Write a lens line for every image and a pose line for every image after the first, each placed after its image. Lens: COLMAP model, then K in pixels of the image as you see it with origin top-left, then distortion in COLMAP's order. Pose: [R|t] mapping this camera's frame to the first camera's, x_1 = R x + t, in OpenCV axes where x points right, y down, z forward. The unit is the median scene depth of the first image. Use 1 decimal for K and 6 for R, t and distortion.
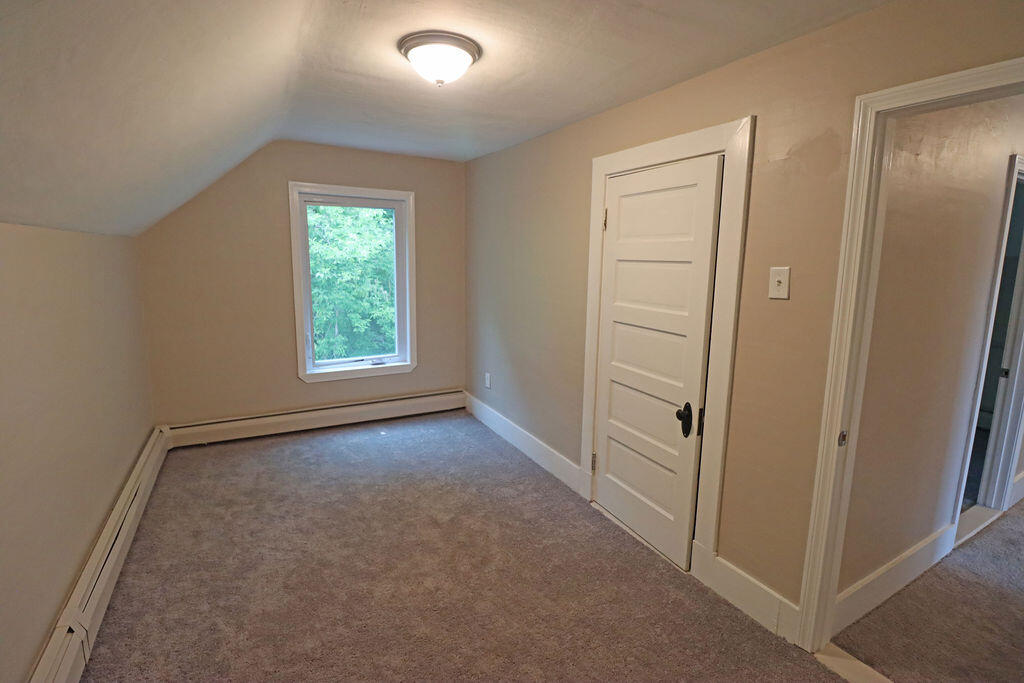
lens RADIAL K [[473.6, 0, 513.5], [0, 473.6, 336.7], [0, 0, 1]] dist [-0.002307, -0.011121]
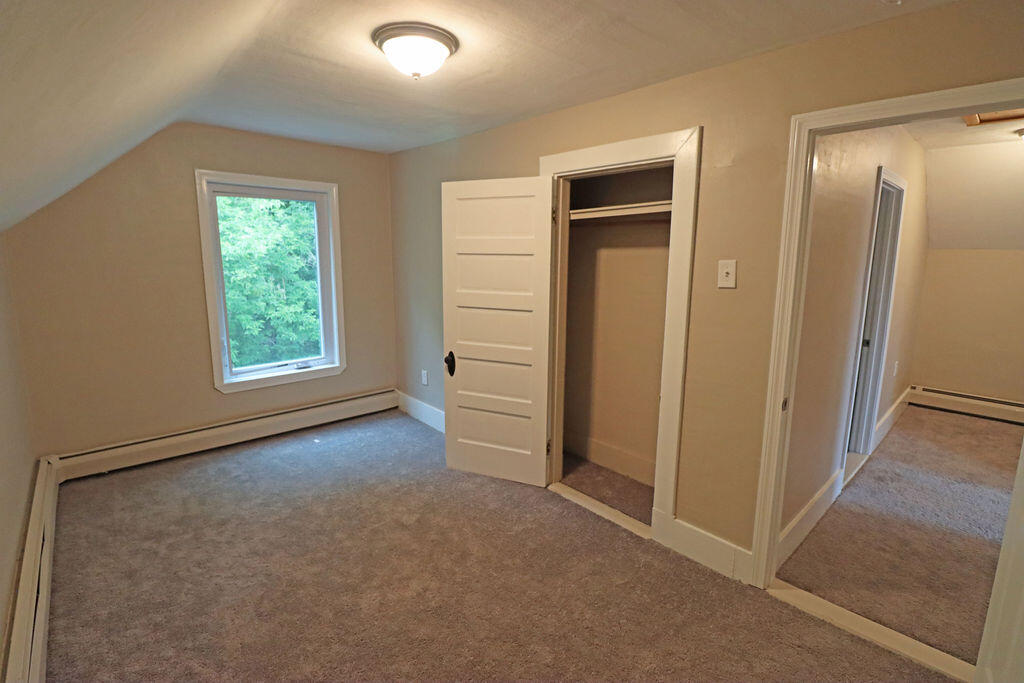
lens RADIAL K [[473.6, 0, 511.2], [0, 473.6, 335.2], [0, 0, 1]] dist [-0.002307, -0.011121]
pose [[0.972871, -0.047389, 0.226441, -0.161191], [0.044884, 0.998861, 0.016204, -0.005681], [-0.226951, -0.005601, 0.973890, -0.001017]]
